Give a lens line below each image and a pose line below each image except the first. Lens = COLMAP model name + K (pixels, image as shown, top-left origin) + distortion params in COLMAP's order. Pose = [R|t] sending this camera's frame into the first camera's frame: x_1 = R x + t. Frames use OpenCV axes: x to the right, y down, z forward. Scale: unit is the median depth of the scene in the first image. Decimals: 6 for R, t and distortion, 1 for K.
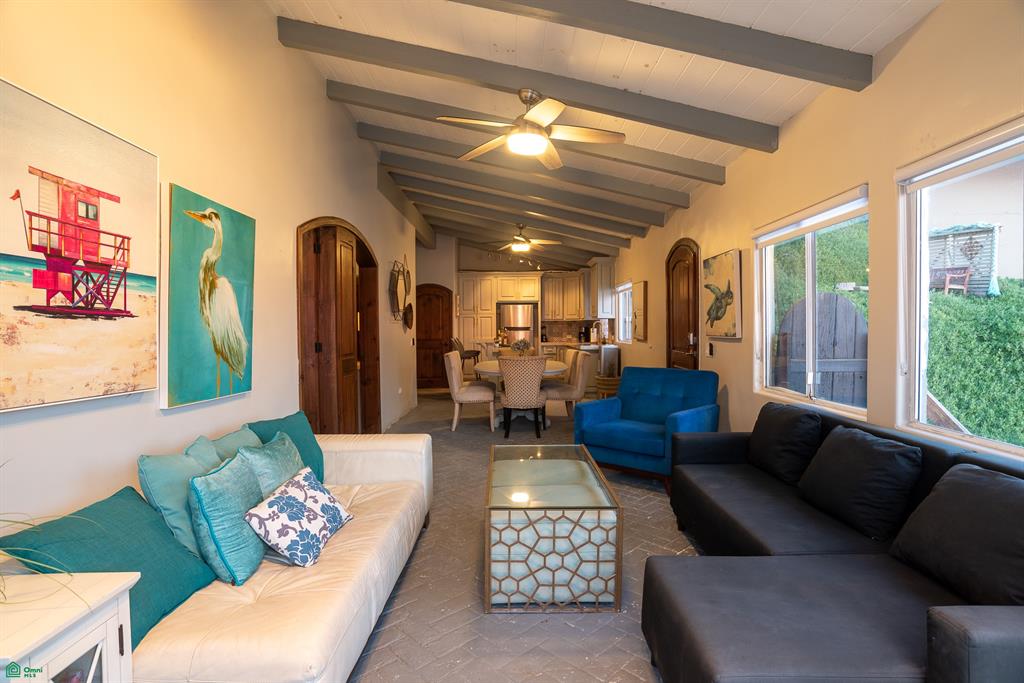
lens RADIAL K [[517.6, 0, 512.0], [0, 517.6, 341.5], [0, 0, 1]] dist [-0.092022, 0.051348]
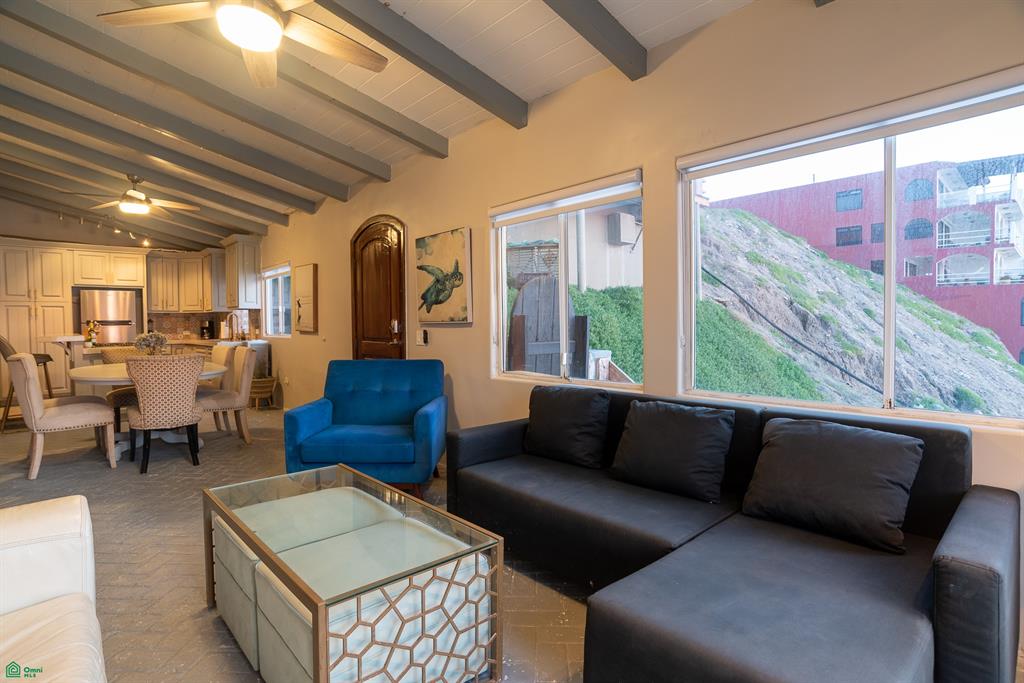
lens RADIAL K [[517.6, 0, 512.0], [0, 517.6, 341.5], [0, 0, 1]] dist [-0.092022, 0.051348]
pose [[0.736024, -0.025459, 0.676477, -0.089362], [0.022991, 0.999656, 0.012607, 0.011334], [-0.676565, 0.006274, 0.736356, 0.155217]]
